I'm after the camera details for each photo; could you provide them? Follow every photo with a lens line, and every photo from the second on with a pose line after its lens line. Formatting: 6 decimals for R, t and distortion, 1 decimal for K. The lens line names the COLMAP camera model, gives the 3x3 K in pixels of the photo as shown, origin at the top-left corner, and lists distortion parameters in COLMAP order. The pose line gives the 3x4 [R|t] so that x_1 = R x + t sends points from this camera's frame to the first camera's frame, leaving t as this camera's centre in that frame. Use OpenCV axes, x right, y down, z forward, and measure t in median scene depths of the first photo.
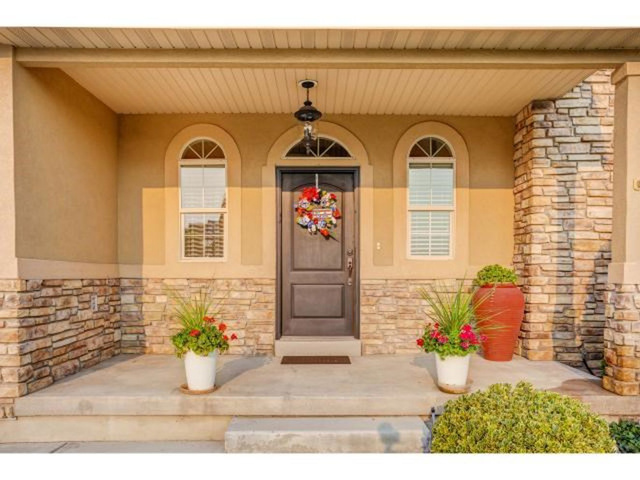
lens RADIAL K [[473.7, 0, 318.0], [0, 473.7, 267.3], [0, 0, 1]] dist [-0.005632, 0.001664]
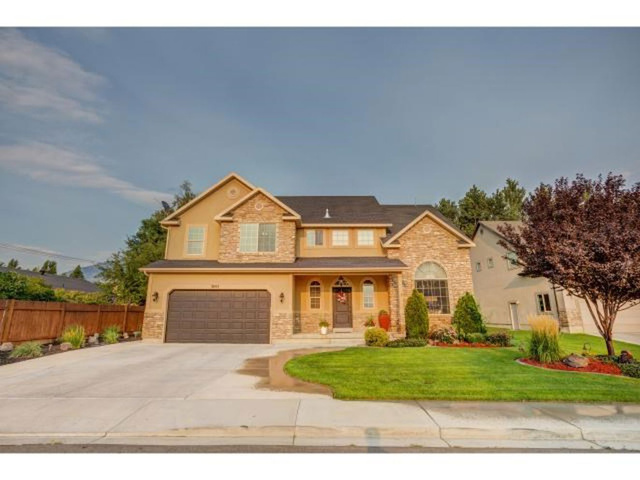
lens RADIAL K [[313.8, 0, 319.2], [0, 313.8, 243.1], [0, 0, 1]] dist [-0.030860, 0.001195]
pose [[0.999967, -0.008095, -0.000957, -0.202601], [0.007702, 0.976755, -0.214219, 0.006289], [0.002669, 0.214205, 0.976785, -1.890948]]
